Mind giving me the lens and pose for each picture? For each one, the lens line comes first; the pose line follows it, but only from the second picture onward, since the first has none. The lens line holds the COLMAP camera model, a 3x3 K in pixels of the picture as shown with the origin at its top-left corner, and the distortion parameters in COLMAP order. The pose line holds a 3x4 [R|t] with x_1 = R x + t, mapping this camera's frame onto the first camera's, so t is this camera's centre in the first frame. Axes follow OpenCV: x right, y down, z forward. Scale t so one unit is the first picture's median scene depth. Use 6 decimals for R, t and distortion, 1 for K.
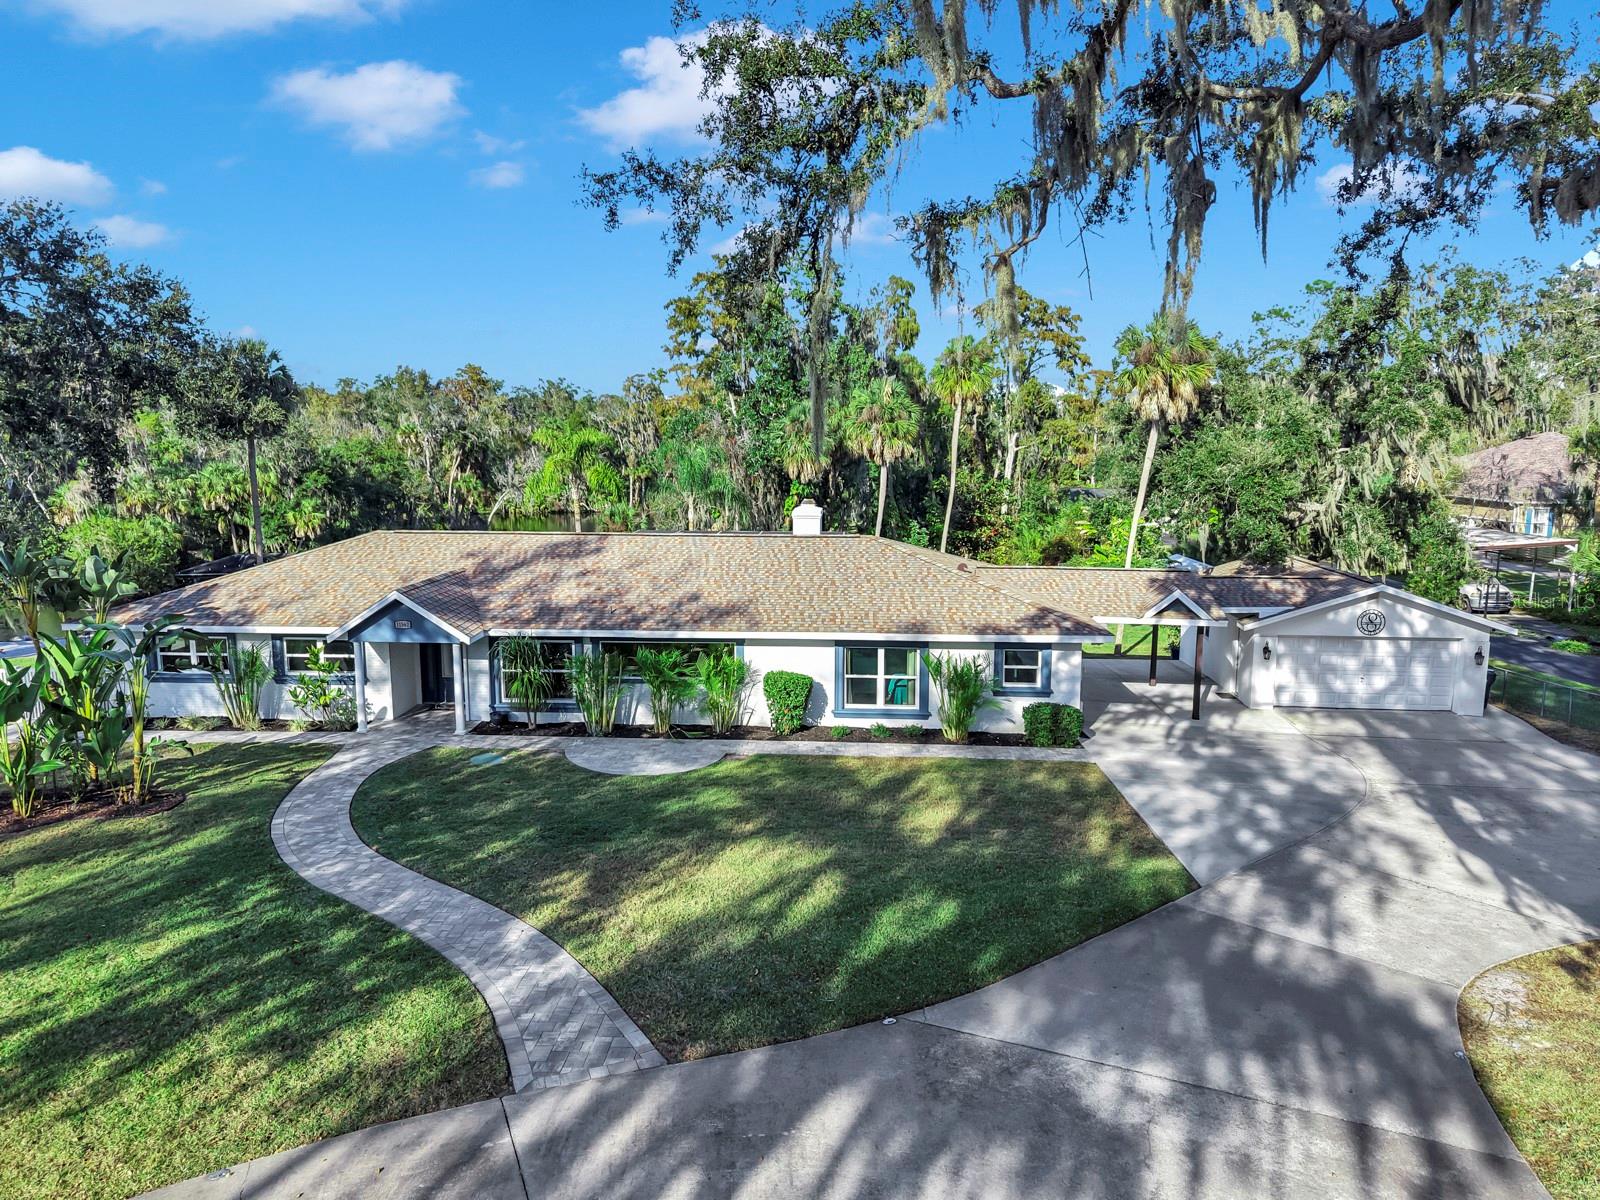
lens RADIAL K [[1061.8, 0, 798.6], [0, 1061.8, 609.0], [0, 0, 1]] dist [0.017414, -0.026007]
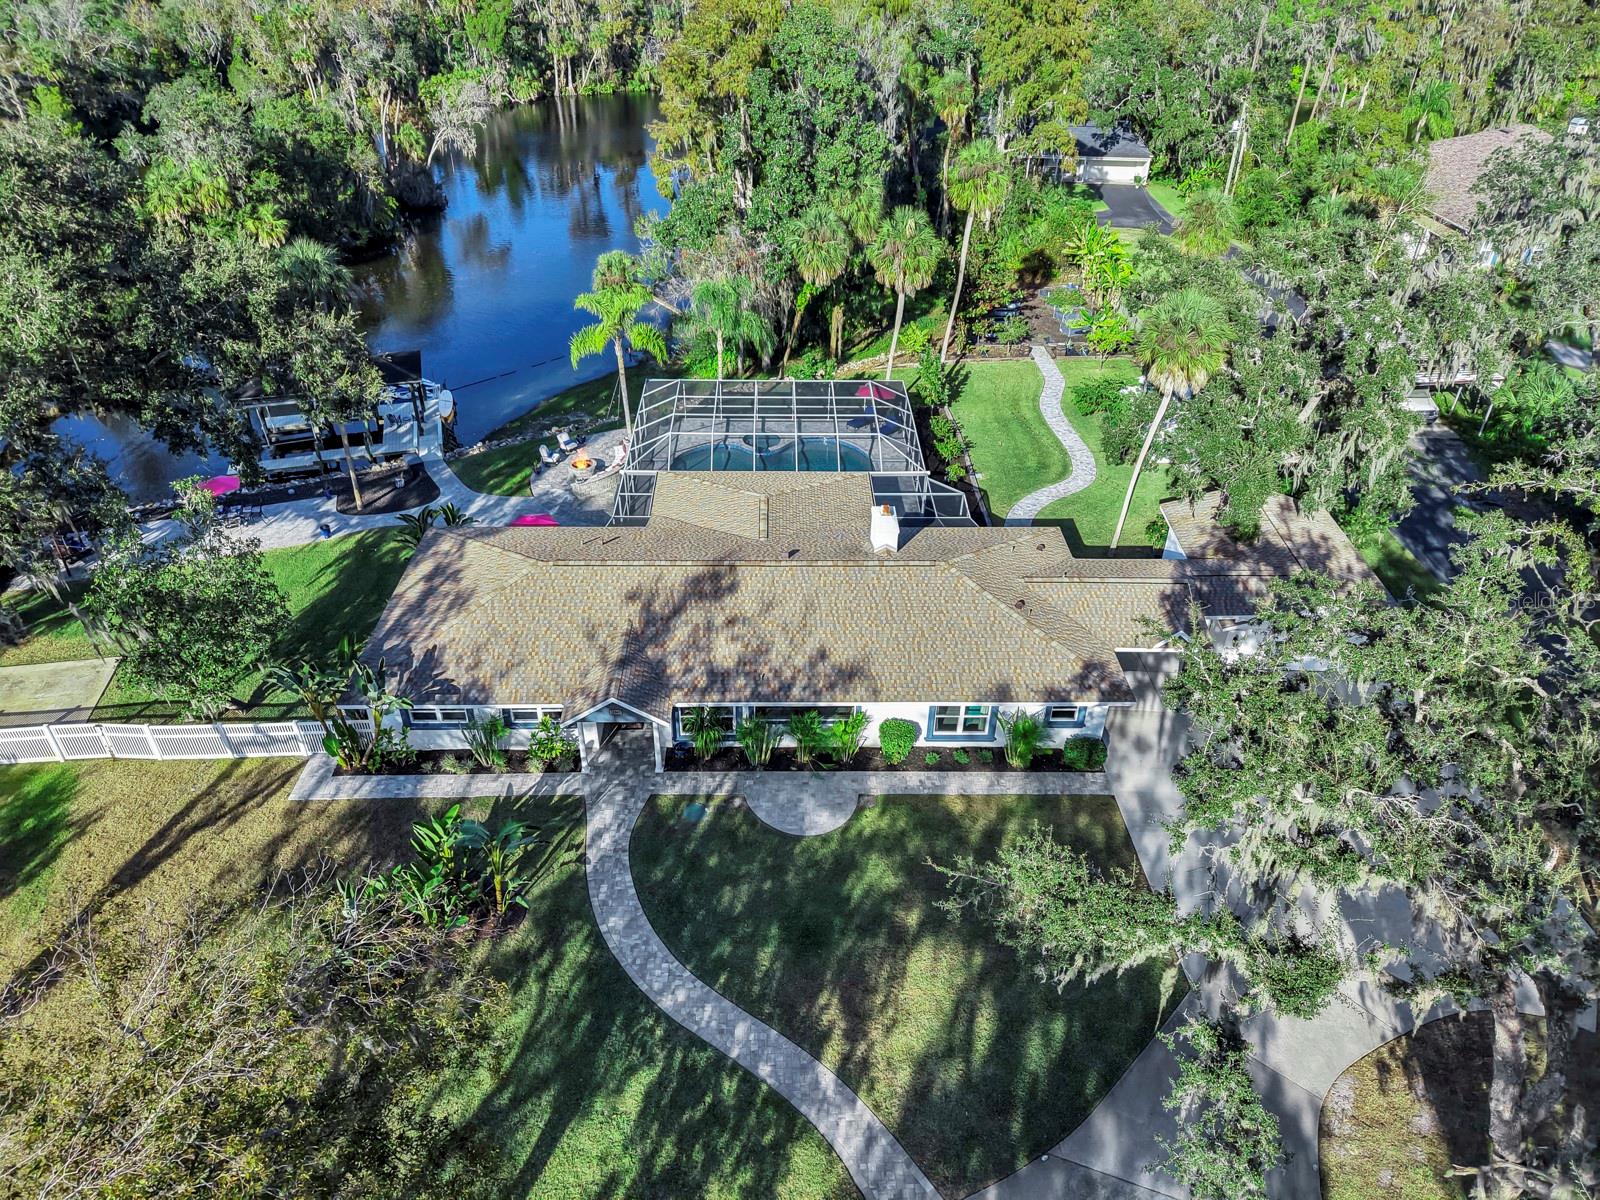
lens RADIAL K [[1061.8, 0, 799.4], [0, 1061.8, 598.8], [0, 0, 1]] dist [0.017414, -0.026007]
pose [[0.996757, -0.035295, 0.072324, -0.228844], [0.000697, 0.902448, 0.430799, -0.665649], [-0.080473, -0.429351, 0.899545, -0.148163]]
